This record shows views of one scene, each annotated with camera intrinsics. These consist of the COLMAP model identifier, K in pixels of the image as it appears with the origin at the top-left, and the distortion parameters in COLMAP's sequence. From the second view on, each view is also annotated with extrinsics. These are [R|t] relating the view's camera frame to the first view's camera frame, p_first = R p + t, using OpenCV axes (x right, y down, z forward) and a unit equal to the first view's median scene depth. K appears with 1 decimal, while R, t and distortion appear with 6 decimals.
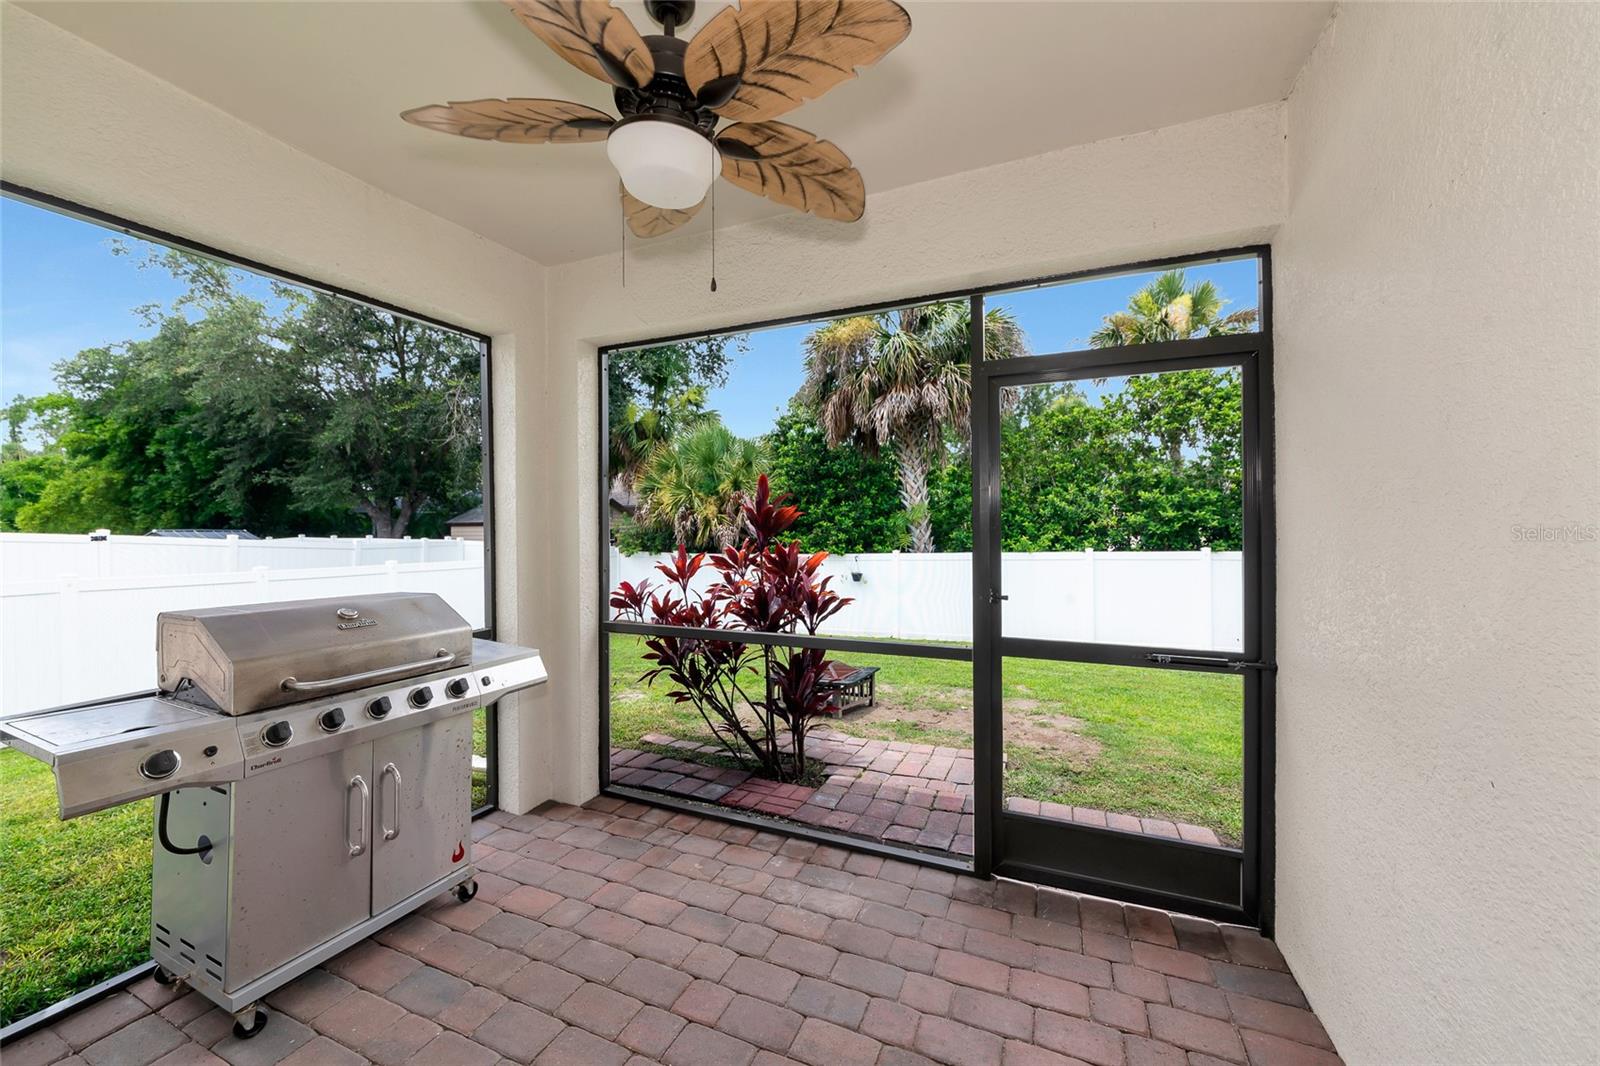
lens RADIAL K [[592.2, 0, 800.2], [0, 592.2, 528.8], [0, 0, 1]] dist [0.007533, -0.001677]
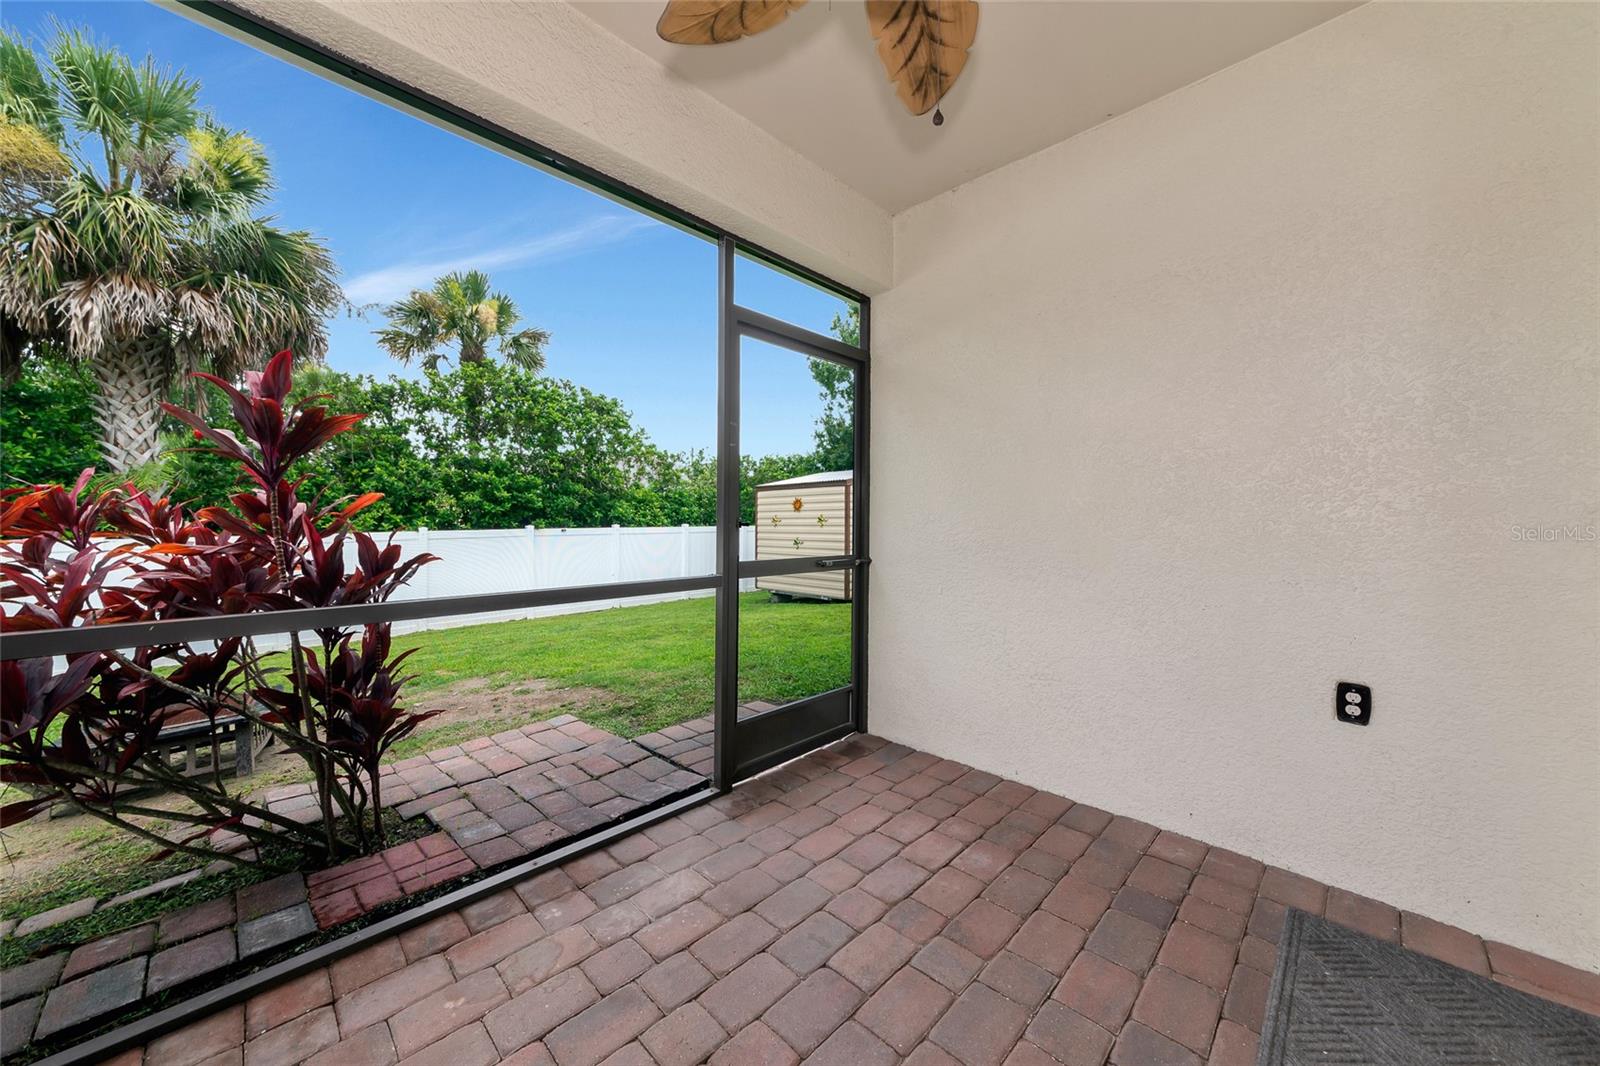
lens RADIAL K [[562.0, 0, 787.1], [0, 562.0, 516.3], [0, 0, 1]] dist [0.002446, 0.000496]
pose [[0.386964, 0.012770, 0.922006, -0.354325], [-0.004249, 0.999918, -0.012066, 0.068438], [-0.922085, 0.000751, 0.386987, 0.319497]]
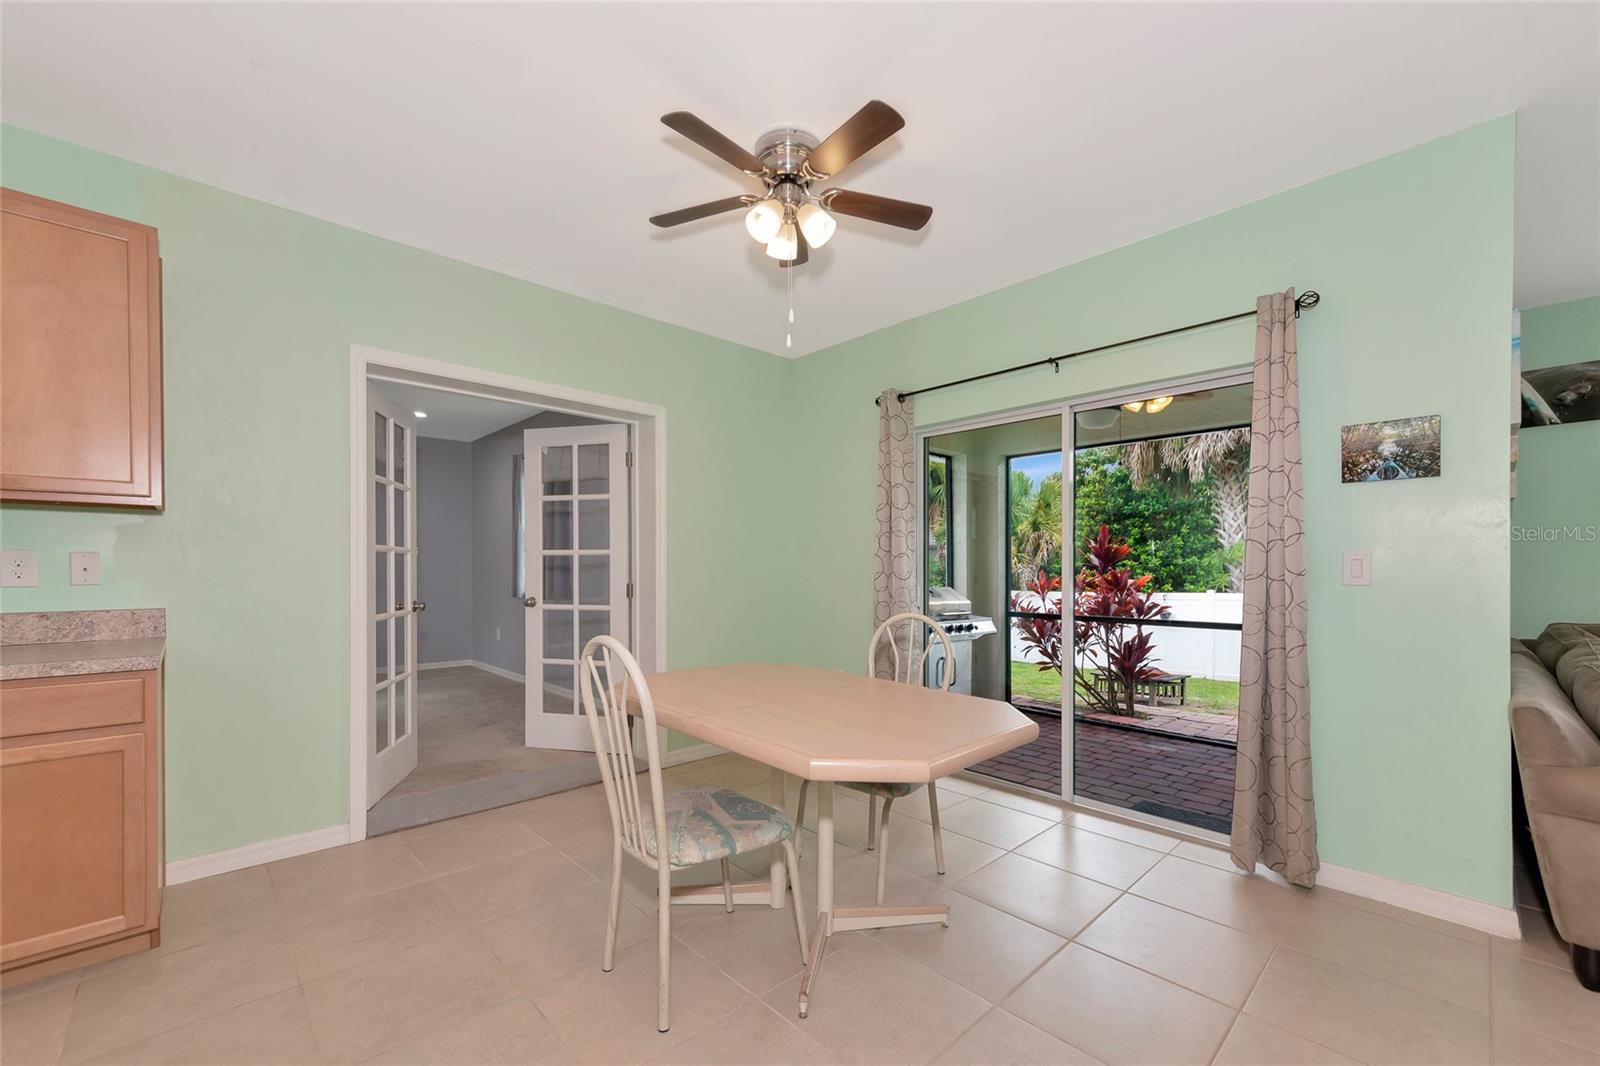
lens RADIAL K [[643.7, 0, 796.8], [0, 643.7, 567.4], [0, 0, 1]] dist [0.000611, 0.000172]
pose [[0.914045, 0.008057, -0.405533, -0.108757], [-0.010302, 0.999941, -0.003352, 0.031213], [0.405482, 0.007242, 0.914074, -0.830645]]
